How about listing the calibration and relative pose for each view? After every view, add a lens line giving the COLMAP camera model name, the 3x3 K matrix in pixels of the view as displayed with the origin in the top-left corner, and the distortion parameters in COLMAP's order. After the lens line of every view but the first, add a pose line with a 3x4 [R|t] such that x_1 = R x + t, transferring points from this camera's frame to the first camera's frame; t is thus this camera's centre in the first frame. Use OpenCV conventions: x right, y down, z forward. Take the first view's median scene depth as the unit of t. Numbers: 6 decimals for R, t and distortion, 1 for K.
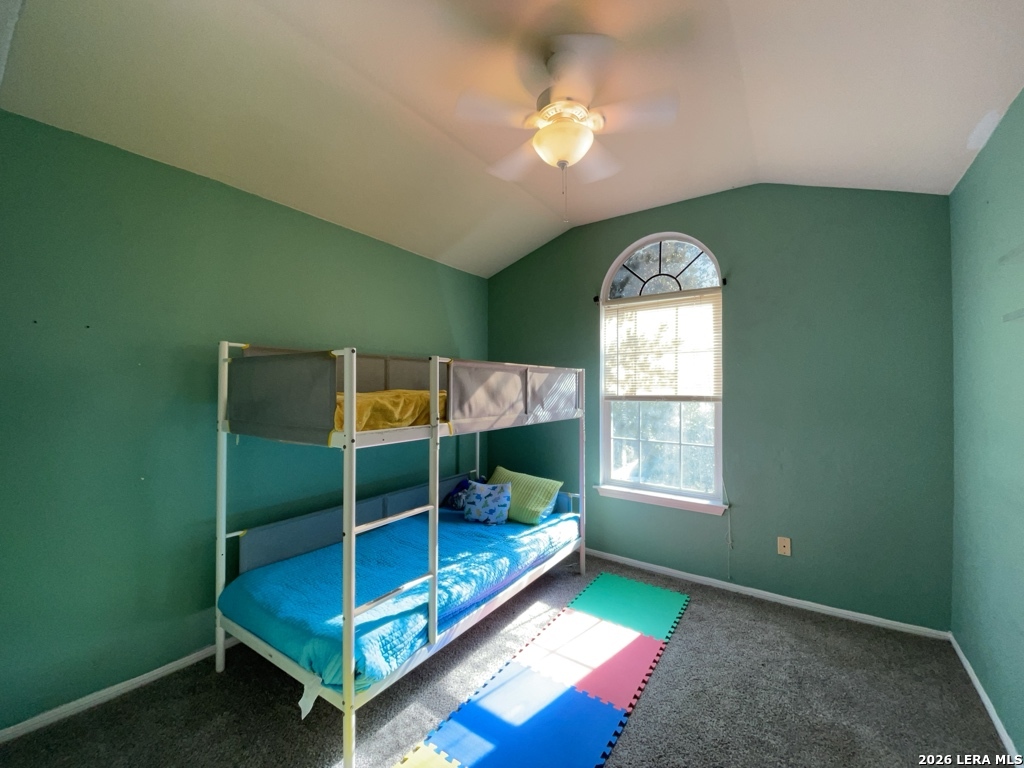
lens RADIAL K [[410.6, 0, 512.0], [0, 410.6, 384.0], [0, 0, 1]] dist [0.020688, -0.021582]
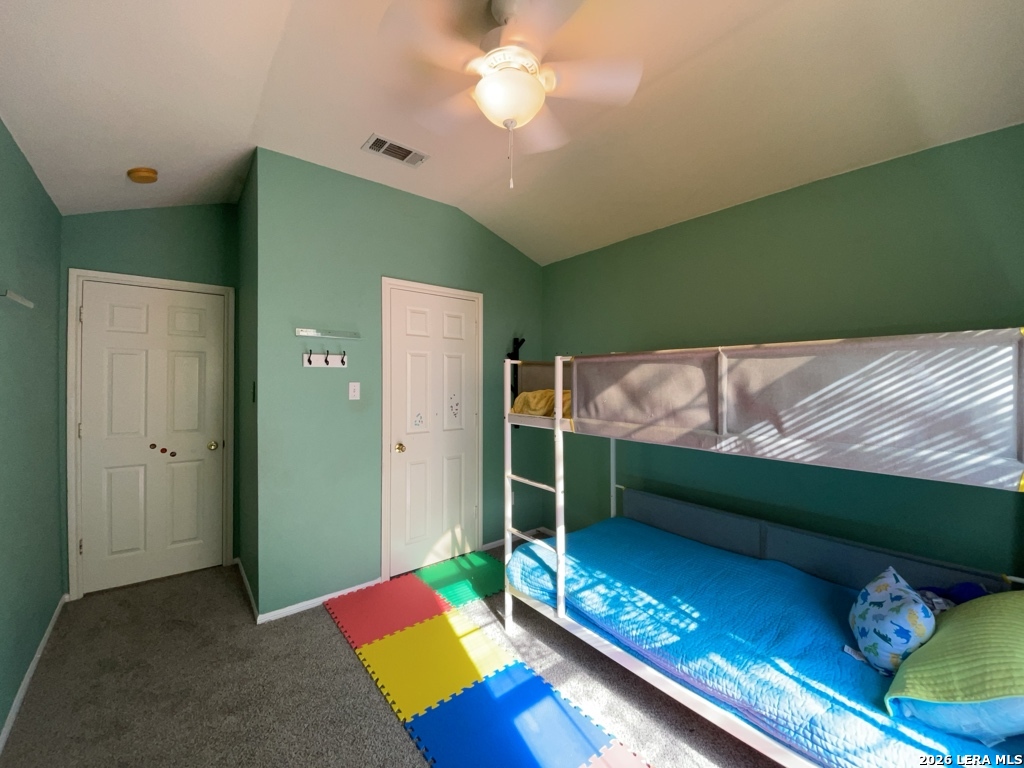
lens RADIAL K [[410.6, 0, 512.0], [0, 410.6, 384.0], [0, 0, 1]] dist [0.020688, -0.021582]
pose [[-0.285335, 0.006131, -0.958408, 0.780279], [0.005689, 0.999973, 0.004703, -0.000133], [0.958411, -0.004110, -0.285363, 1.029580]]
